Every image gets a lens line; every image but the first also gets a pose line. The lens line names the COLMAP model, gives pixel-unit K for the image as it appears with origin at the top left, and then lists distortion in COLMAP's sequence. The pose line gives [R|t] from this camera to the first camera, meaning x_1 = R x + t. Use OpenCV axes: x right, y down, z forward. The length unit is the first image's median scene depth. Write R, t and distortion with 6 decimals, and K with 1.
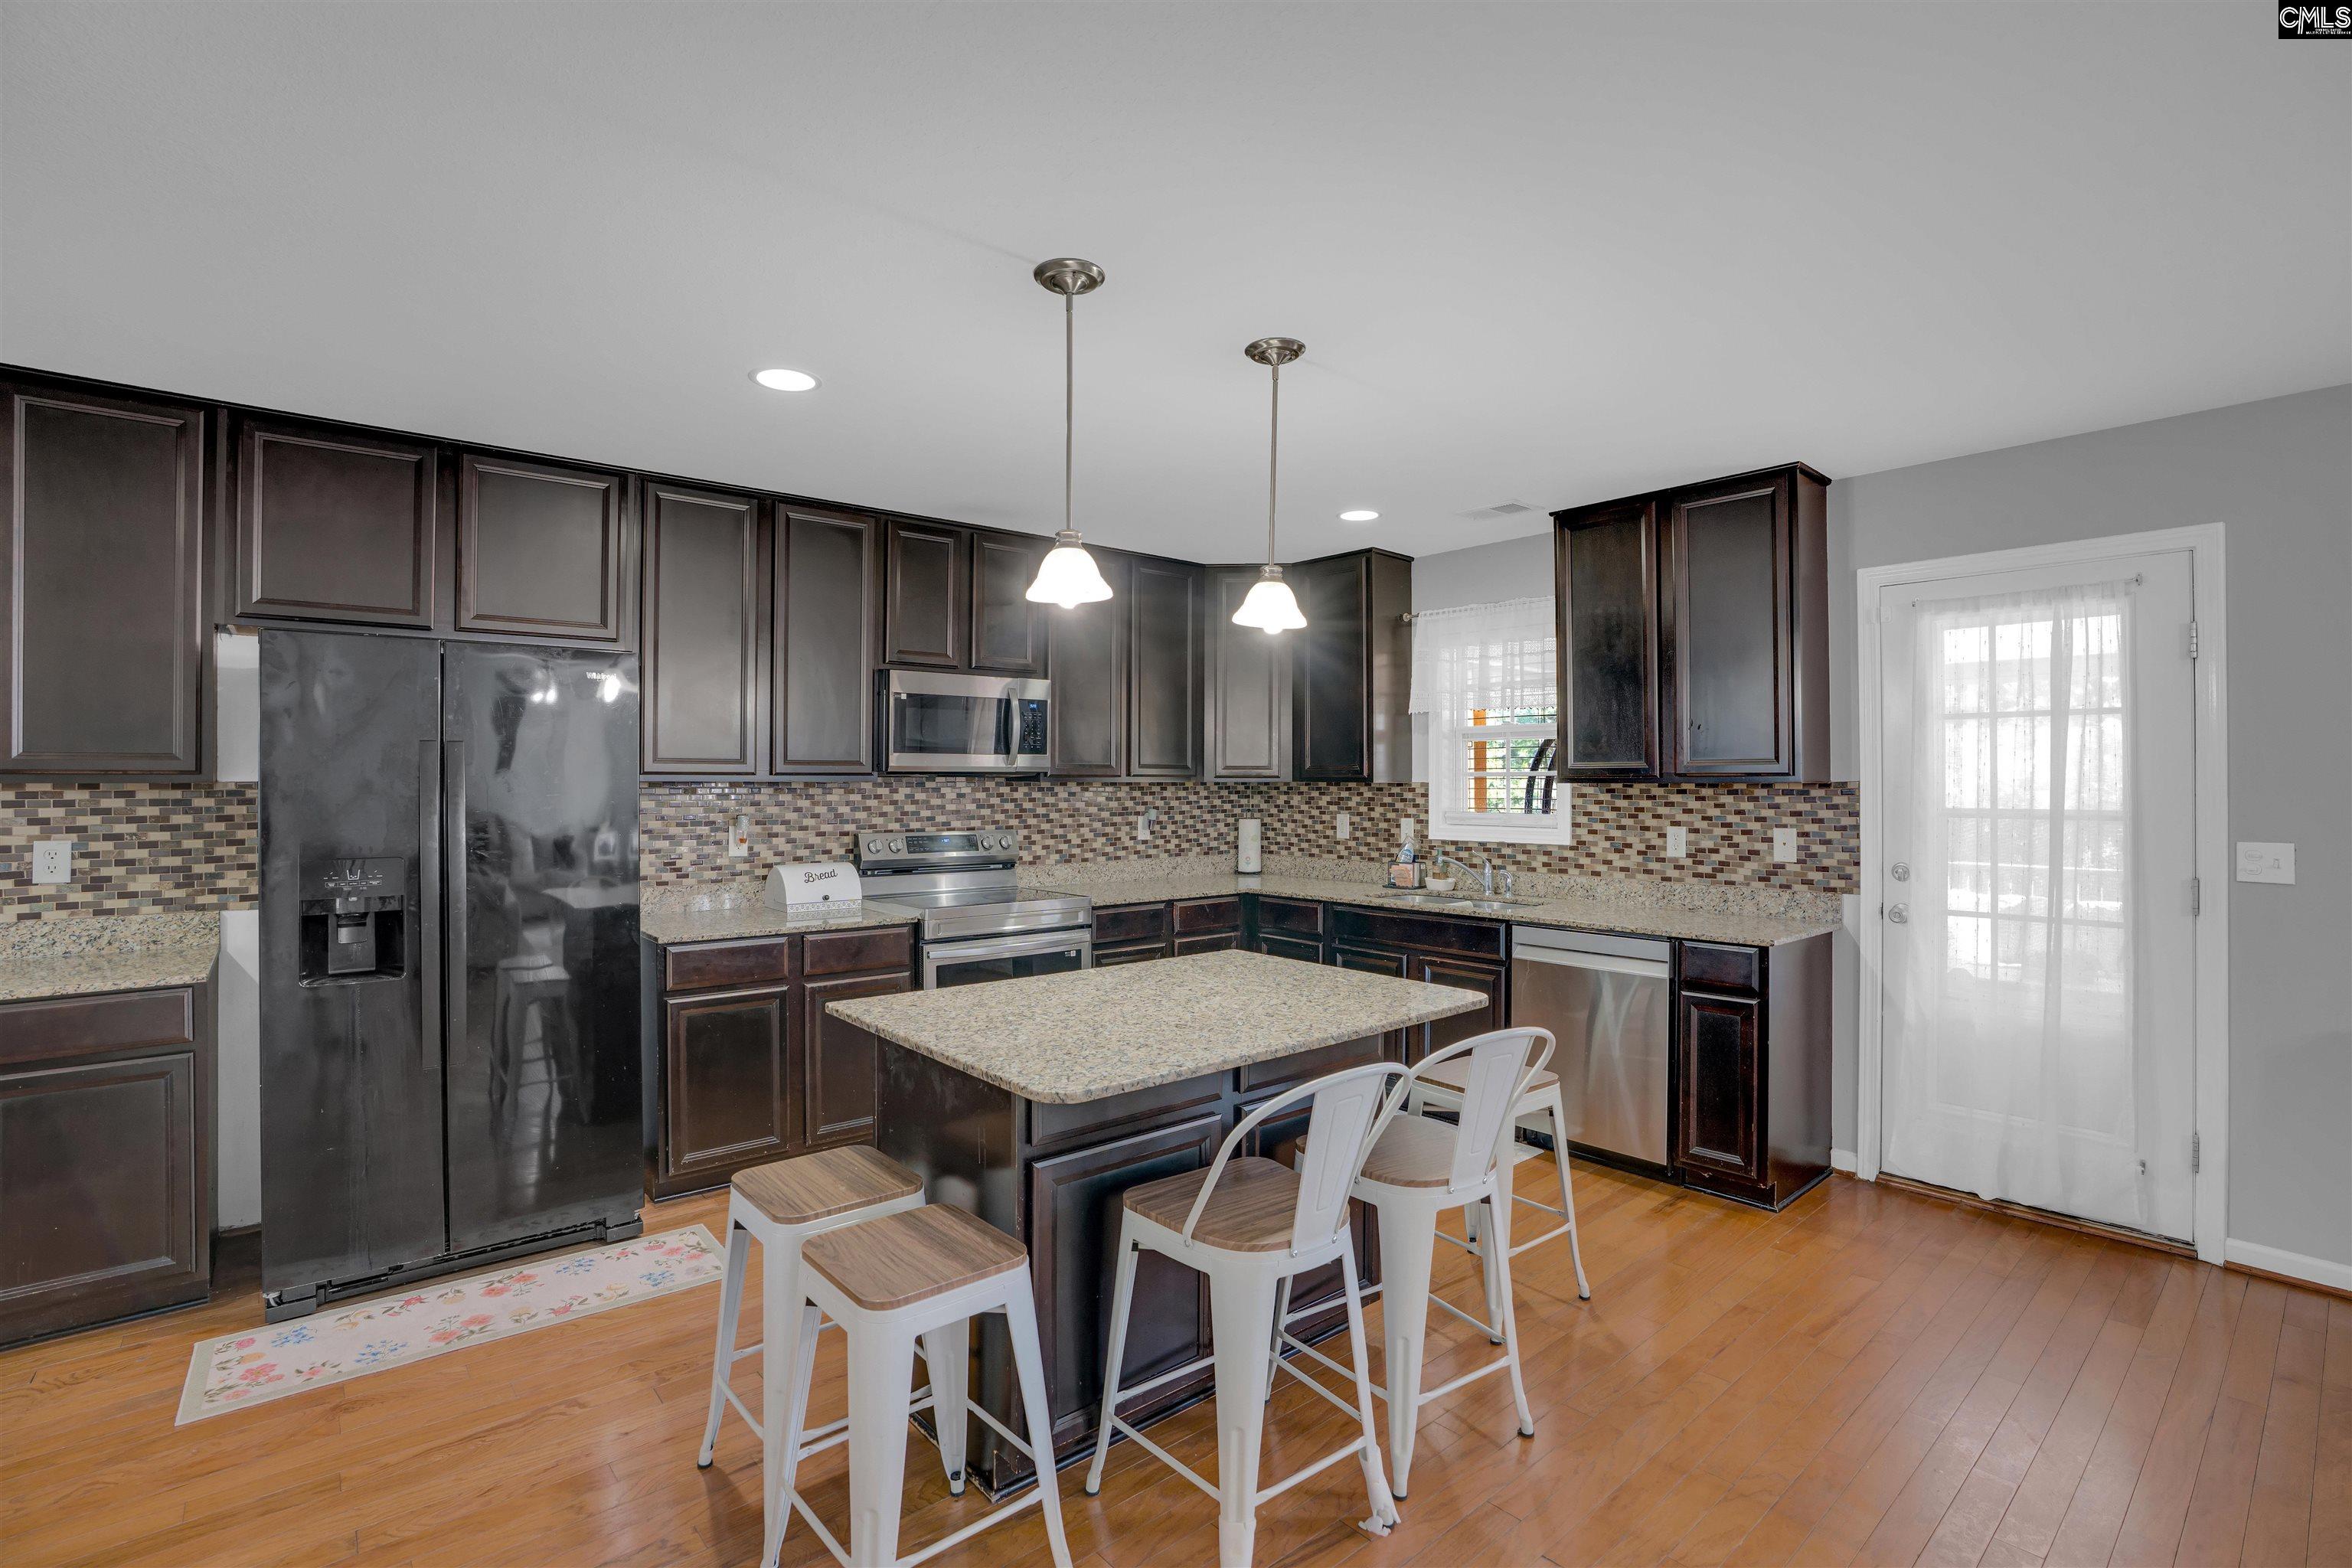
lens RADIAL K [[1020.6, 0, 1180.0], [0, 1020.6, 775.5], [0, 0, 1]] dist [-0.055719, -0.000311]
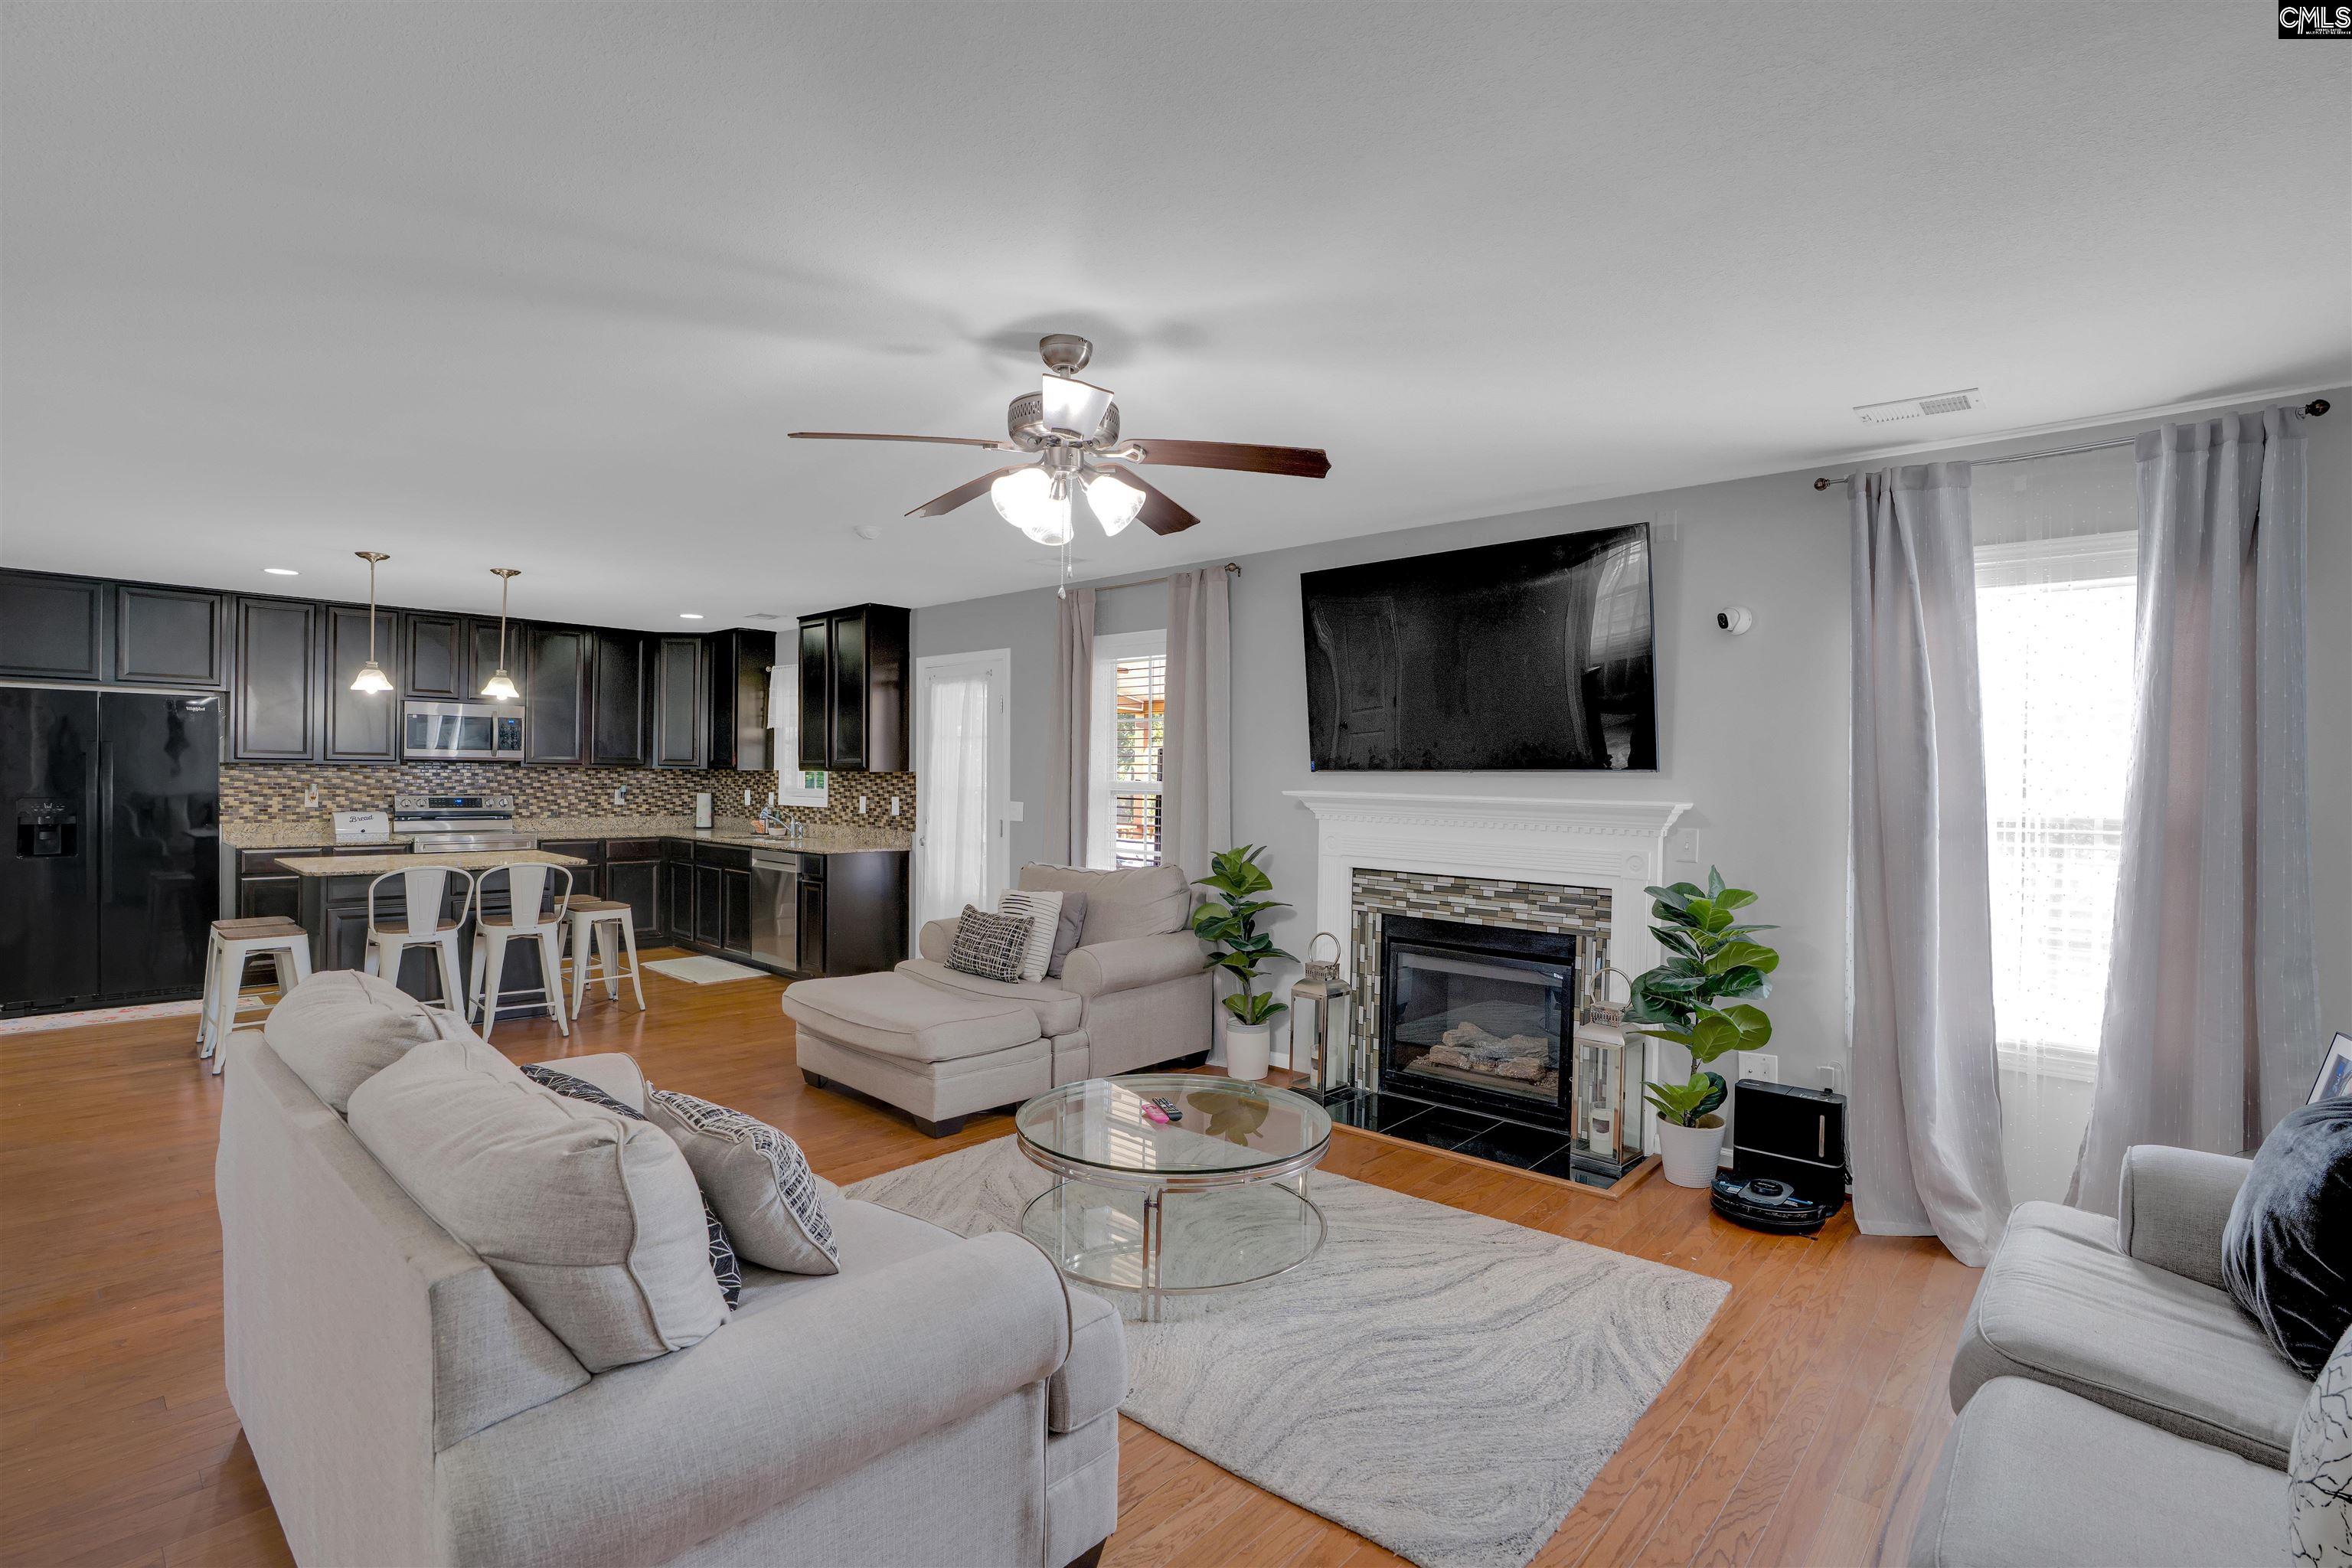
lens RADIAL K [[1077.3, 0, 1173.7], [0, 1077.3, 778.1], [0, 0, 1]] dist [-0.051092, 0.019456]
pose [[0.993909, 0.012988, 0.109437, 0.780074], [-0.014102, 0.999856, 0.009406, -0.006185], [-0.109299, -0.010892, 0.993949, -0.882443]]
